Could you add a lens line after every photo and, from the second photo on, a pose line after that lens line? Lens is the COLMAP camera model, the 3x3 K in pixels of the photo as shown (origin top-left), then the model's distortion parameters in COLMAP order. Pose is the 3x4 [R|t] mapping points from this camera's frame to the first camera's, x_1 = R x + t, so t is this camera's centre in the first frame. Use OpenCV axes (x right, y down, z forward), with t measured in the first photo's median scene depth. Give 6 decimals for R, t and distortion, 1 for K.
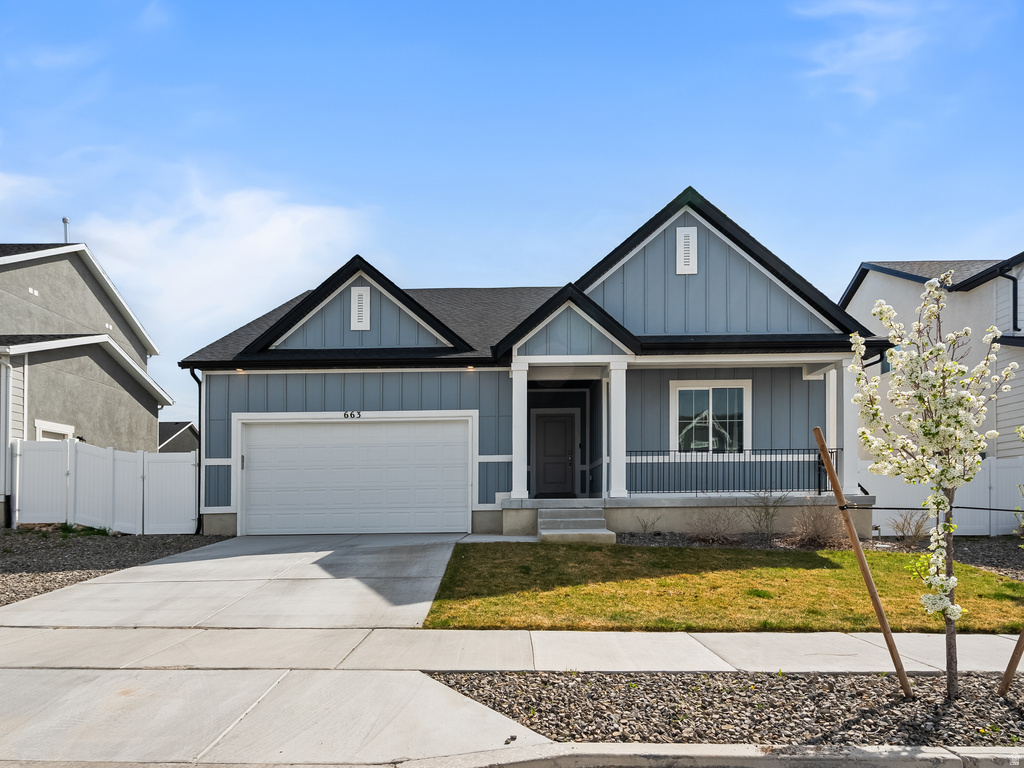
lens RADIAL K [[567.8, 0, 512.3], [0, 567.8, 383.1], [0, 0, 1]] dist [0.004170, -0.000192]
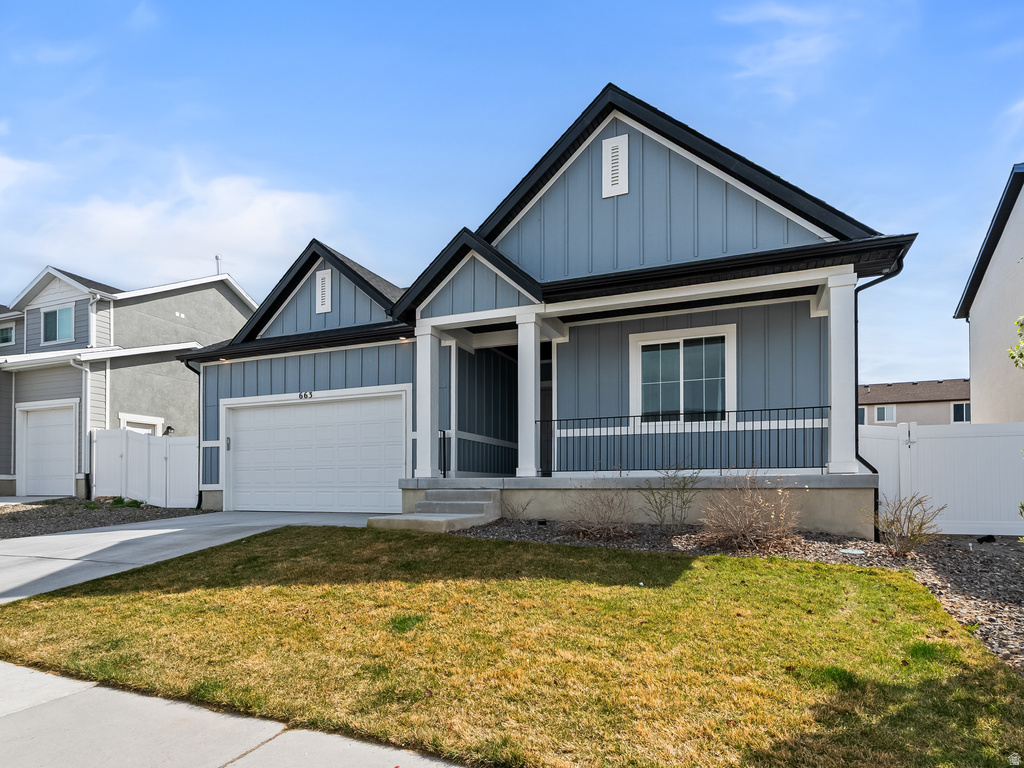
lens RADIAL K [[518.7, 0, 511.8], [0, 518.7, 385.4], [0, 0, 1]] dist [-0.002597, -0.000468]
pose [[0.940480, -0.056279, -0.335155, 0.377250], [0.062680, 0.997999, 0.008302, 0.053491], [0.334018, -0.028816, 0.942126, 0.249453]]
